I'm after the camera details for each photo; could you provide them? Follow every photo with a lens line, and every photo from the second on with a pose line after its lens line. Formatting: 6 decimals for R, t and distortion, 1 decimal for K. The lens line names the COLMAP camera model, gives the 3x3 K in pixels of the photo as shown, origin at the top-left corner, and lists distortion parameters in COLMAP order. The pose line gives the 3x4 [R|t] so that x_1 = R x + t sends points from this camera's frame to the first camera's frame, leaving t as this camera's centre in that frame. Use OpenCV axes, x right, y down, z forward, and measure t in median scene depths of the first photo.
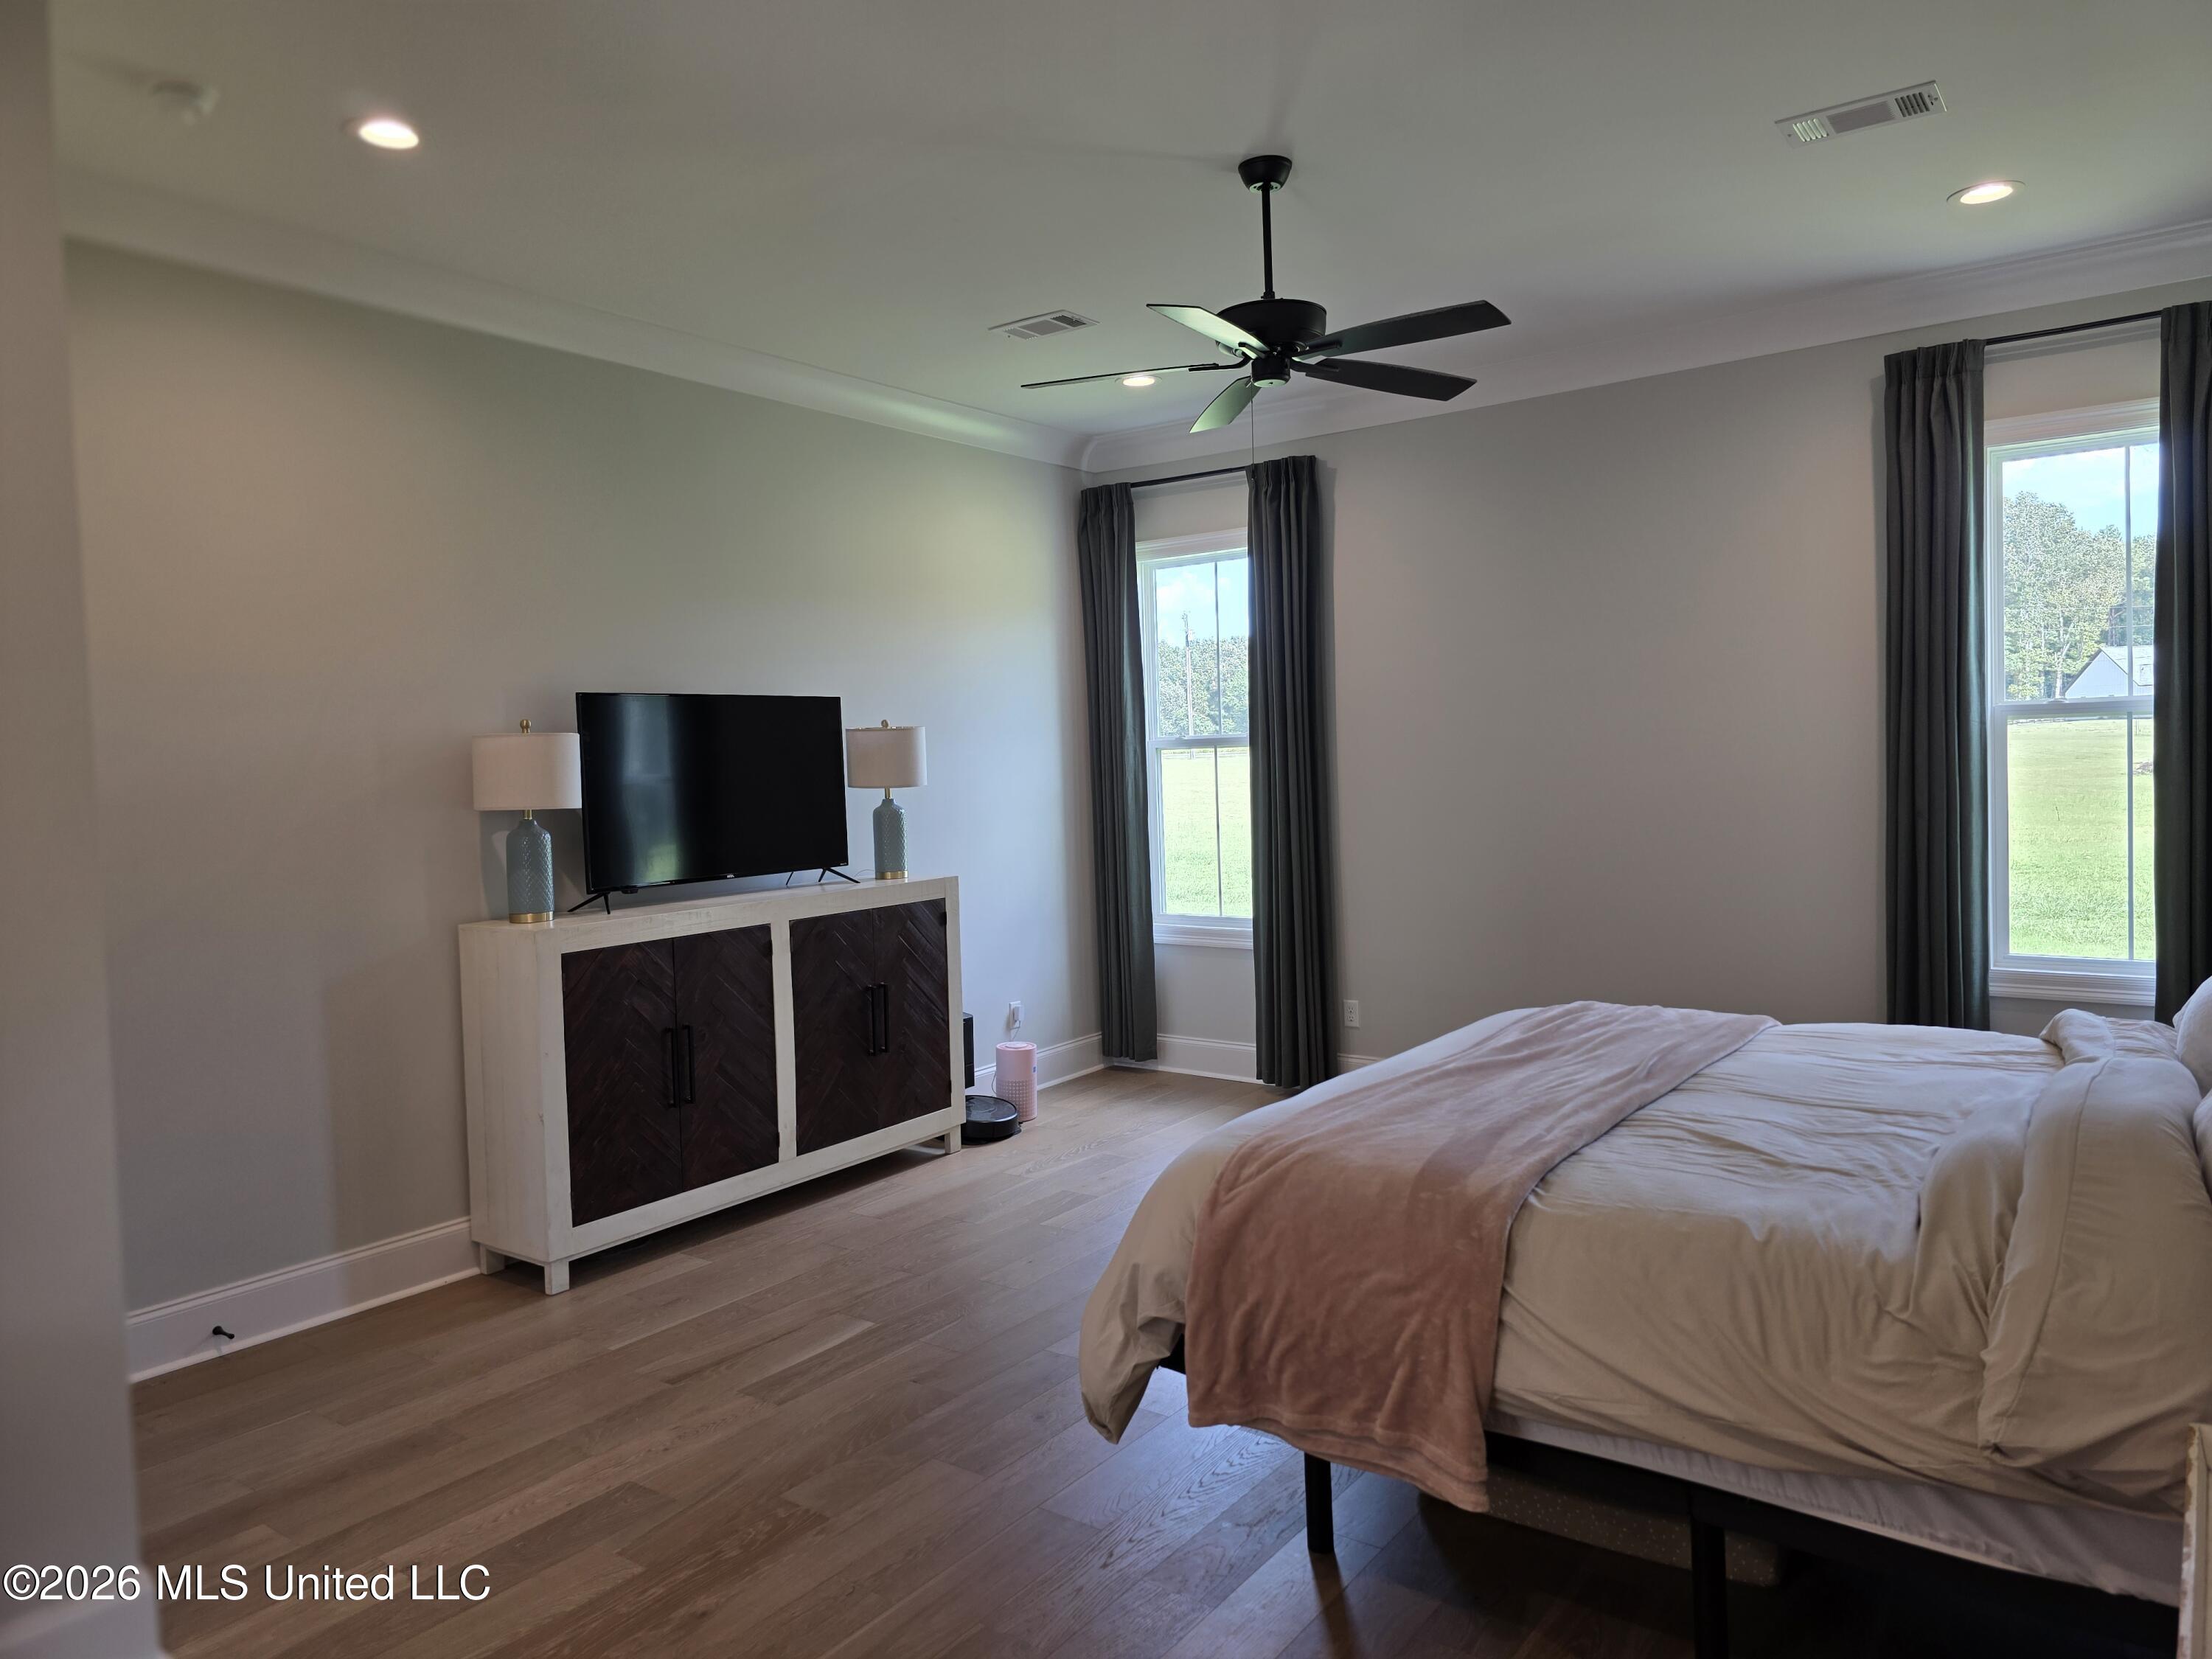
lens RADIAL K [[1482.2, 0, 1106.0], [0, 1482.2, 829.5], [0, 0, 1]] dist [0.075348, -0.058912]
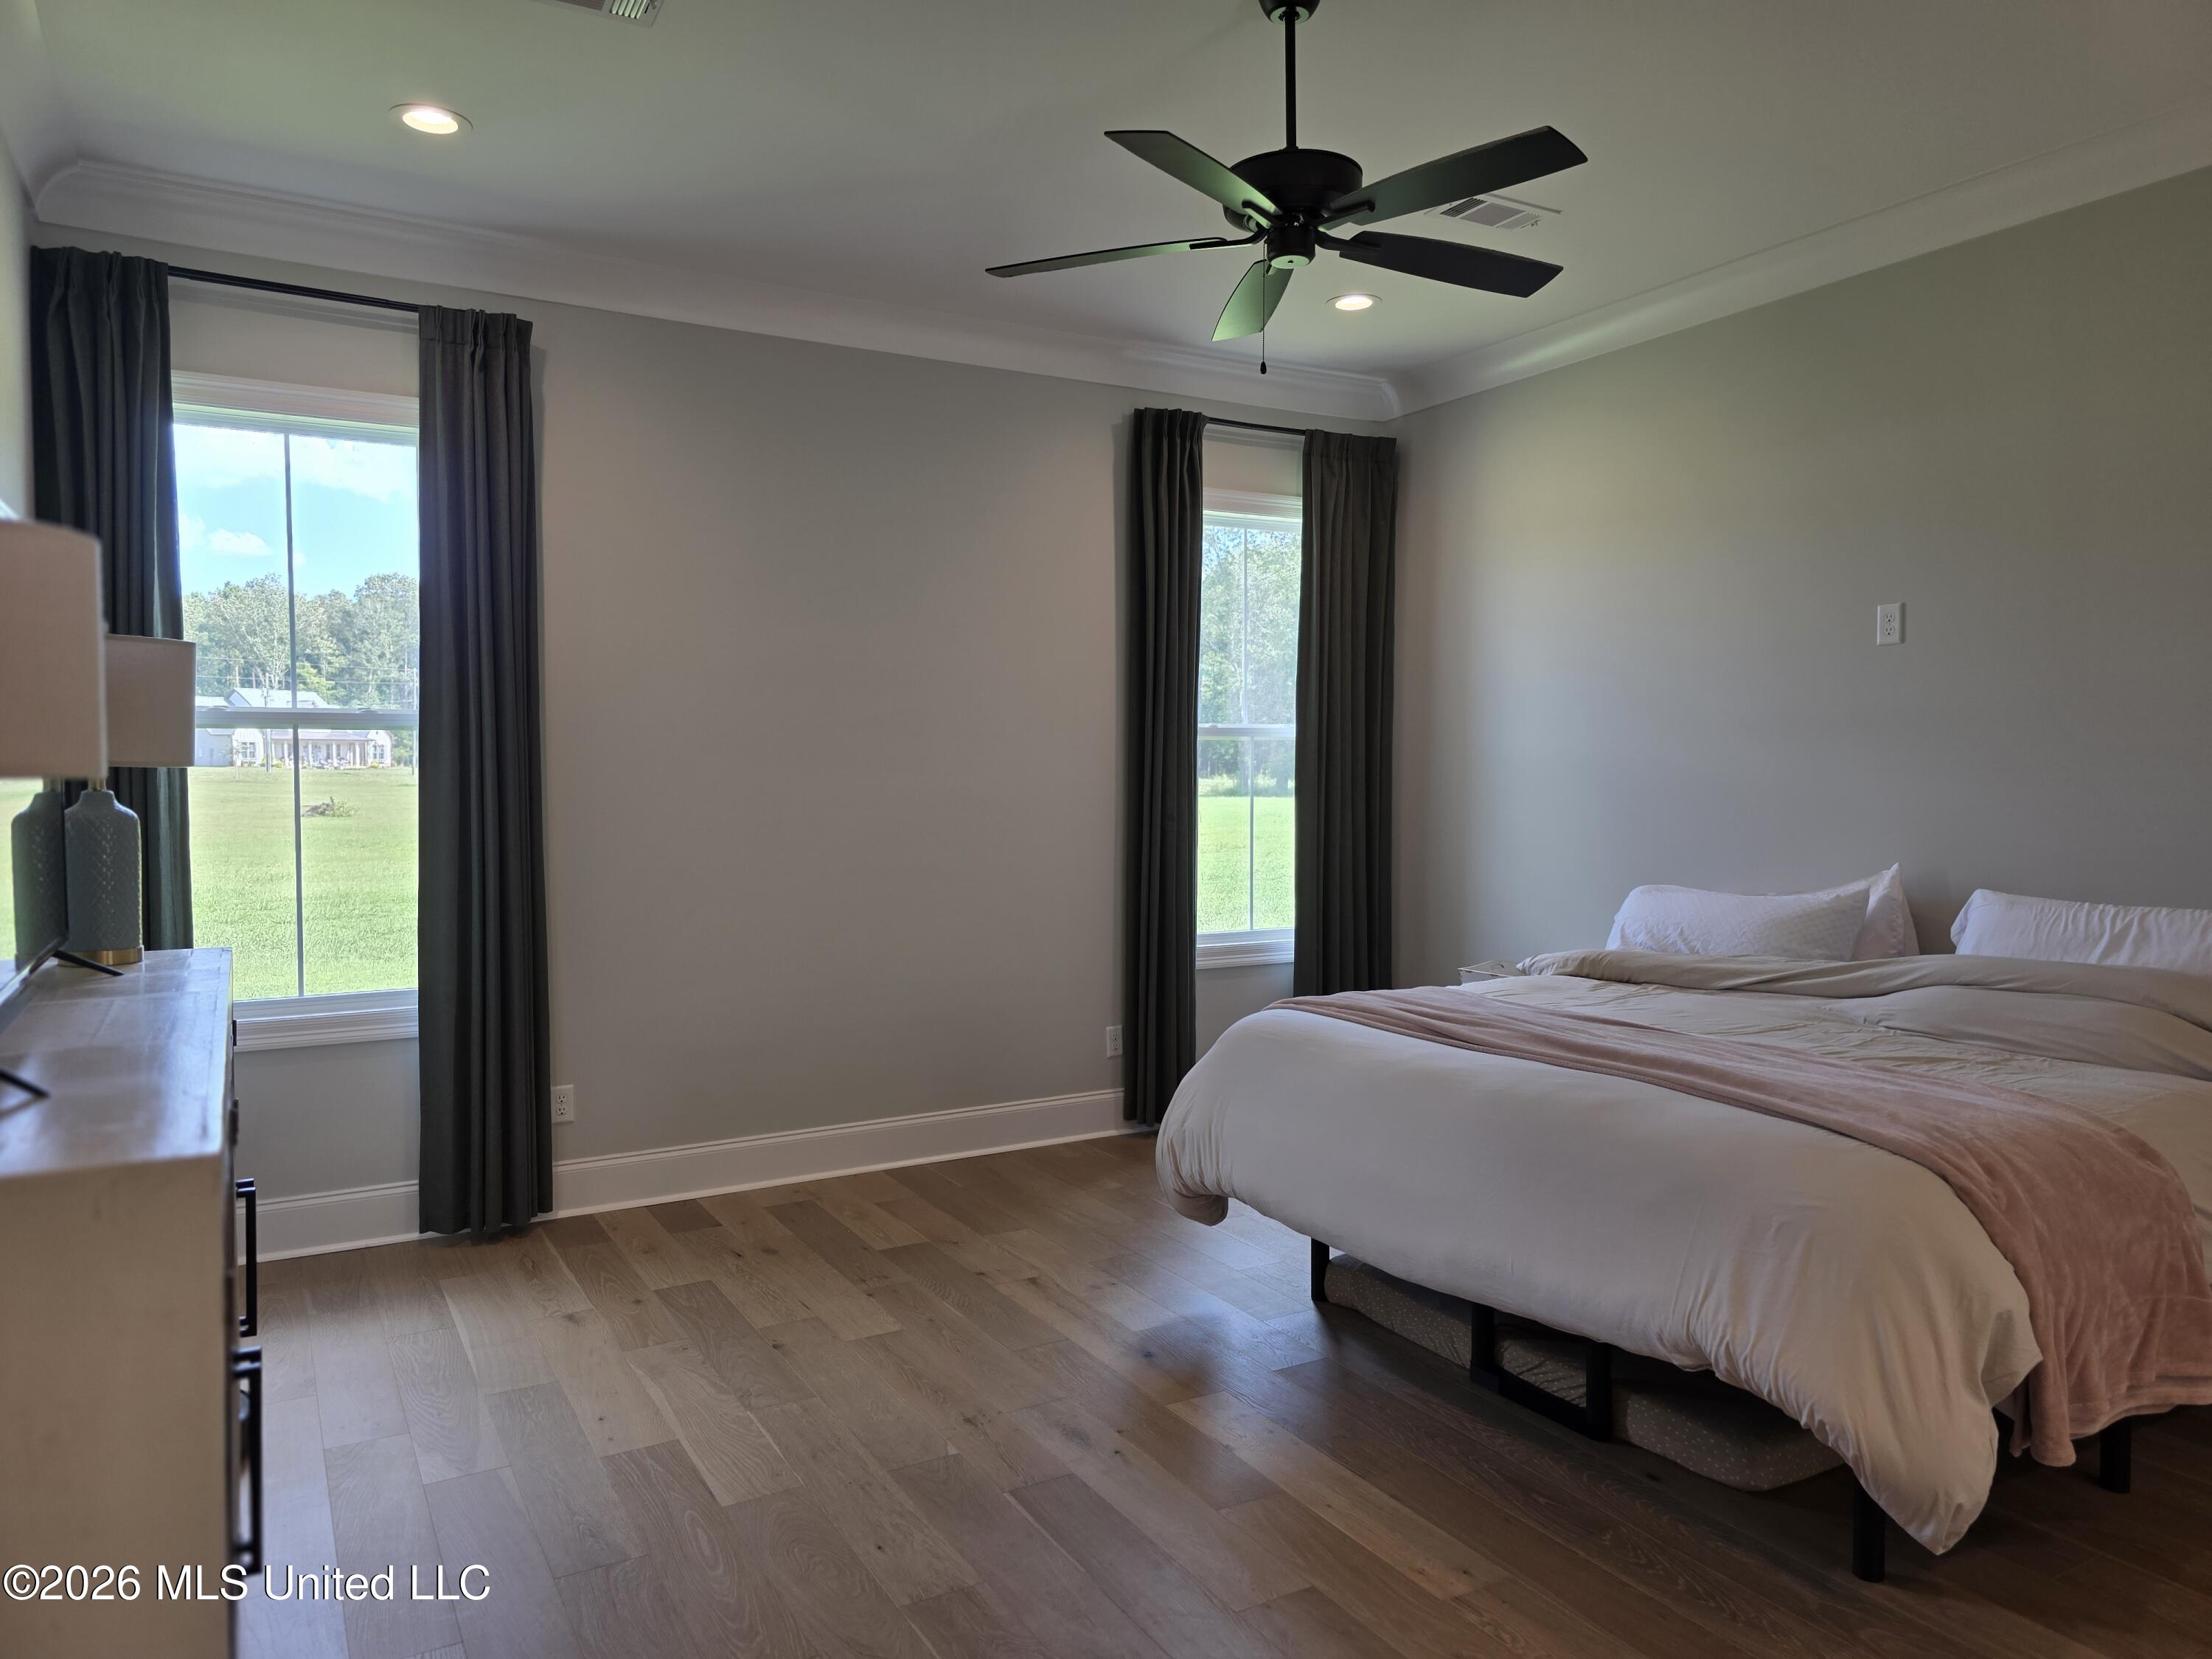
lens RADIAL K [[1482.2, 0, 1106.0], [0, 1482.2, 829.5], [0, 0, 1]] dist [0.075348, -0.058912]
pose [[0.410951, -0.006547, 0.911634, -0.508470], [0.035242, 0.999341, -0.008710, 0.007003], [-0.910976, 0.035707, 0.410910, 0.587973]]
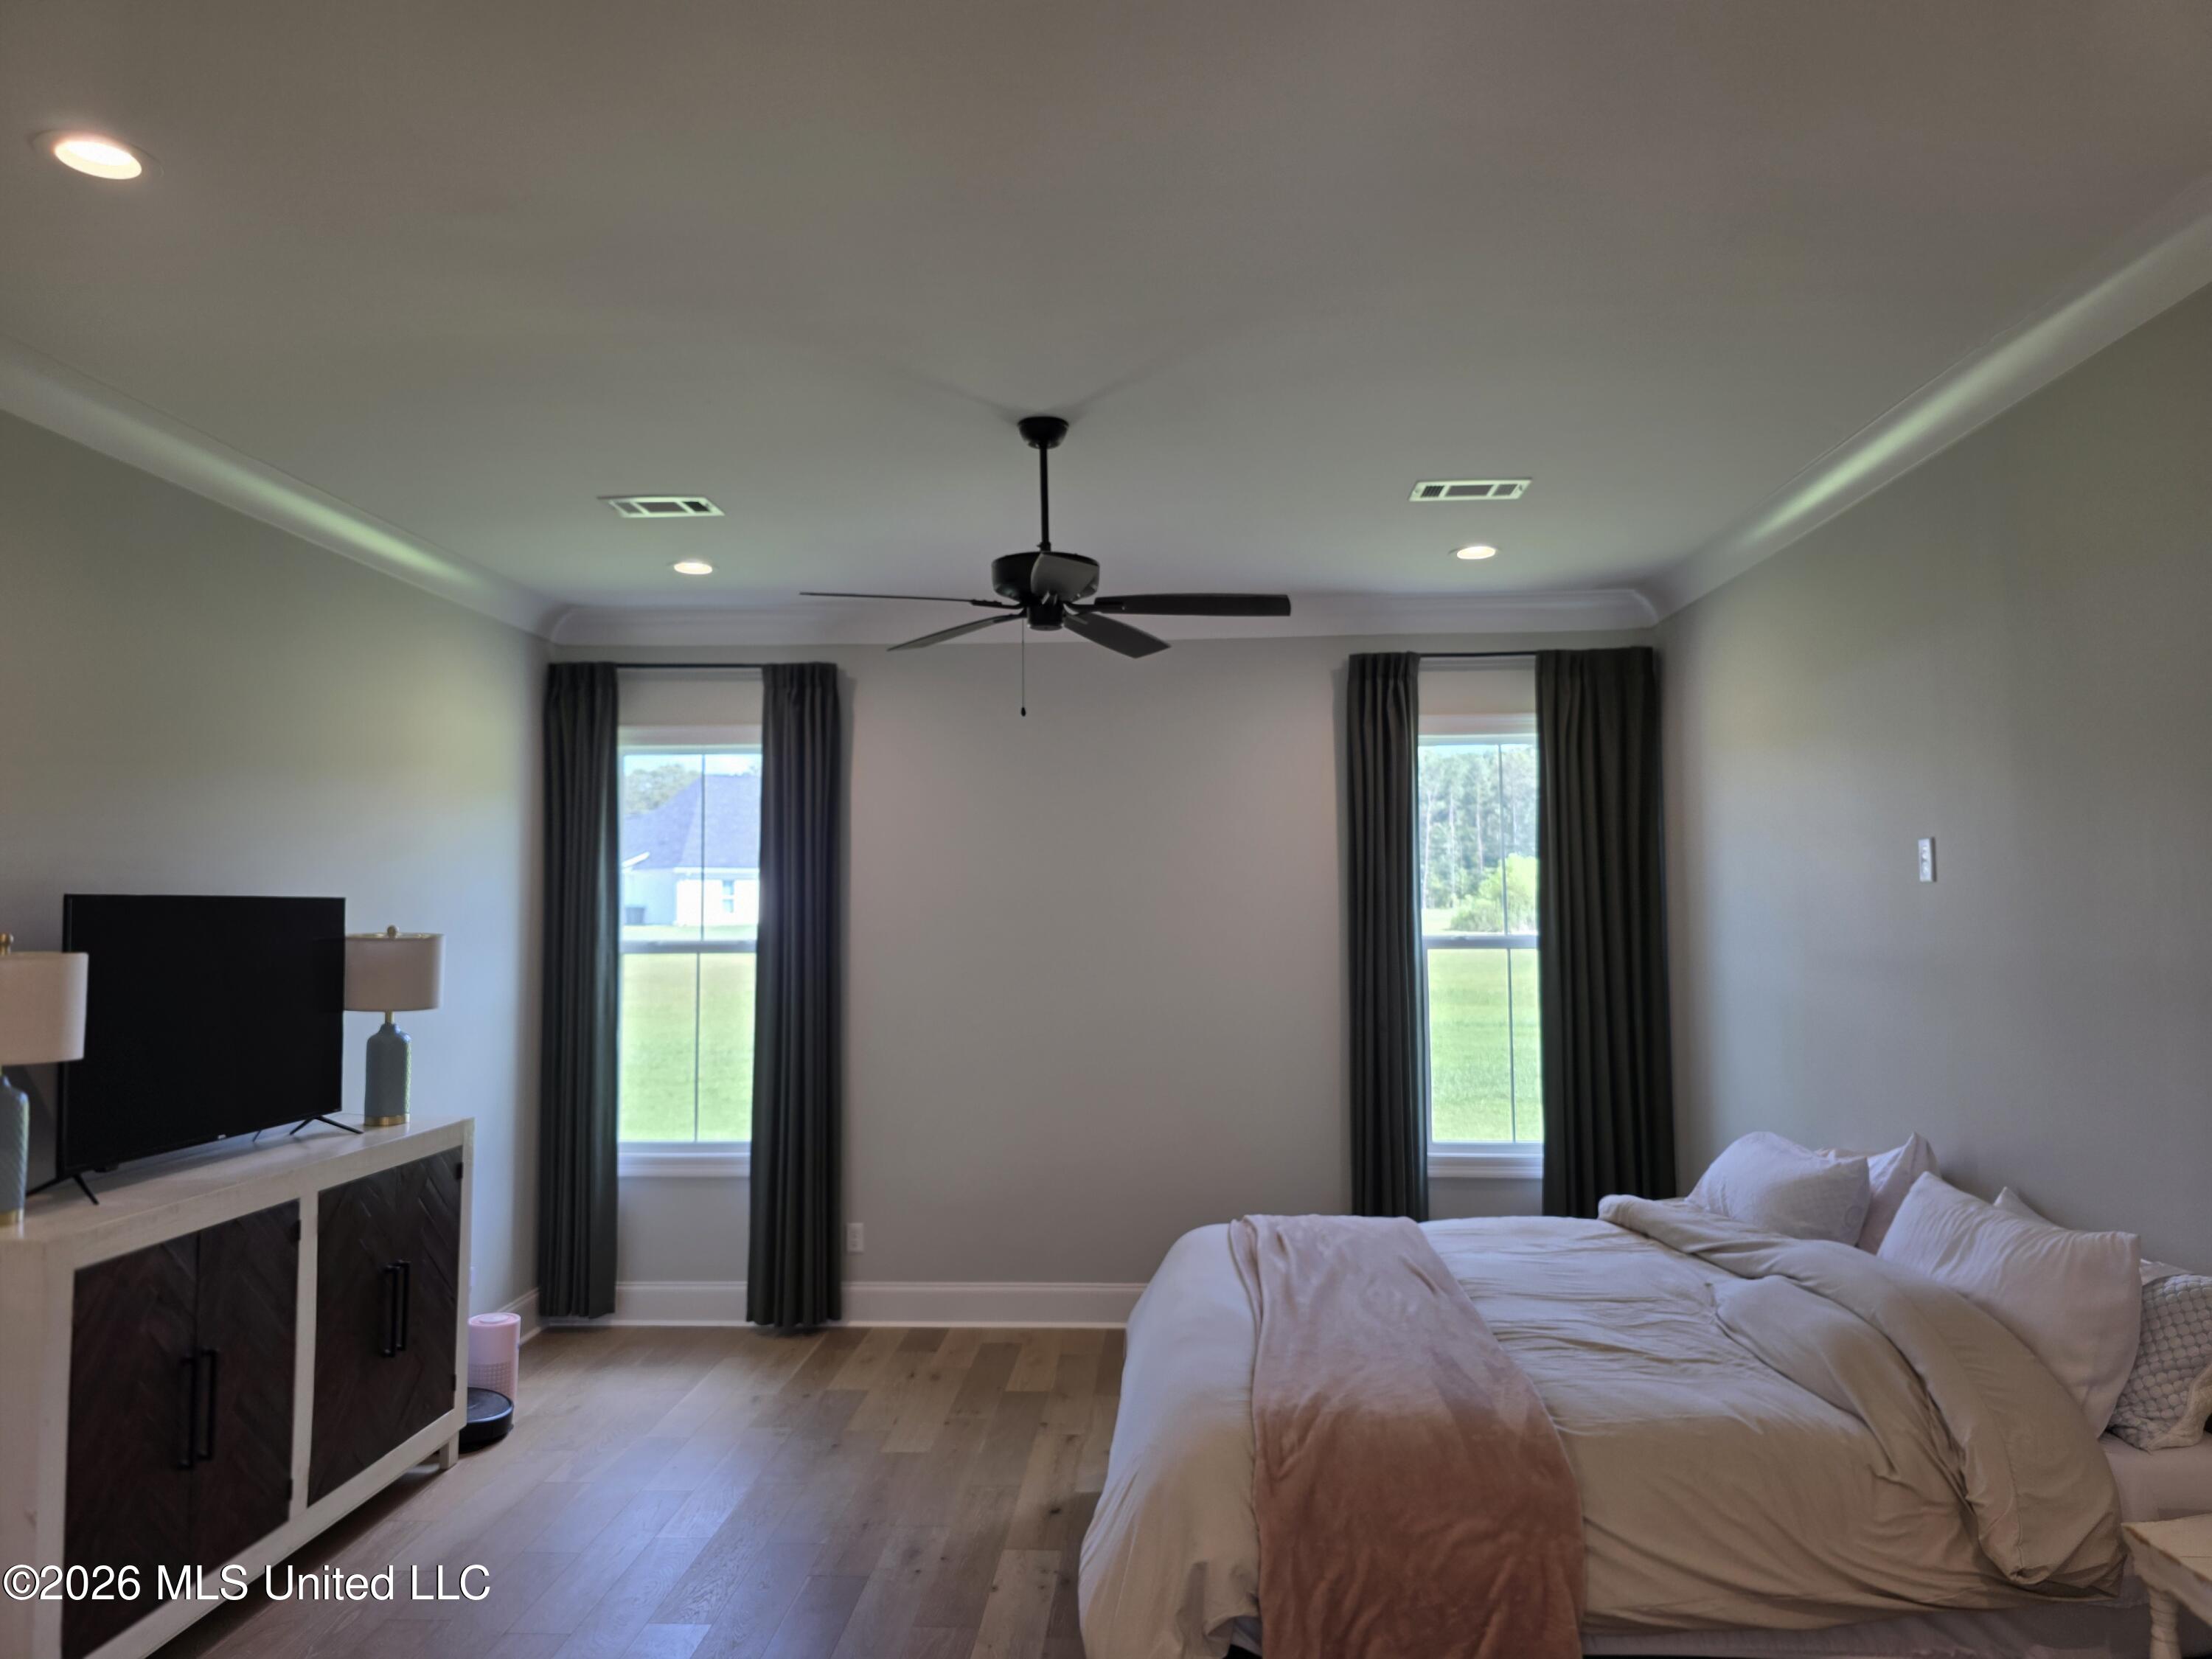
lens RADIAL K [[1506.5, 0, 1116.5], [0, 1506.5, 828.1], [0, 0, 1]] dist [0.056453, -0.050086]
pose [[0.836689, 0.056919, 0.544712, -0.310498], [0.007012, 0.993390, -0.114574, -0.032875], [-0.547633, 0.099683, 0.830760, 0.096113]]
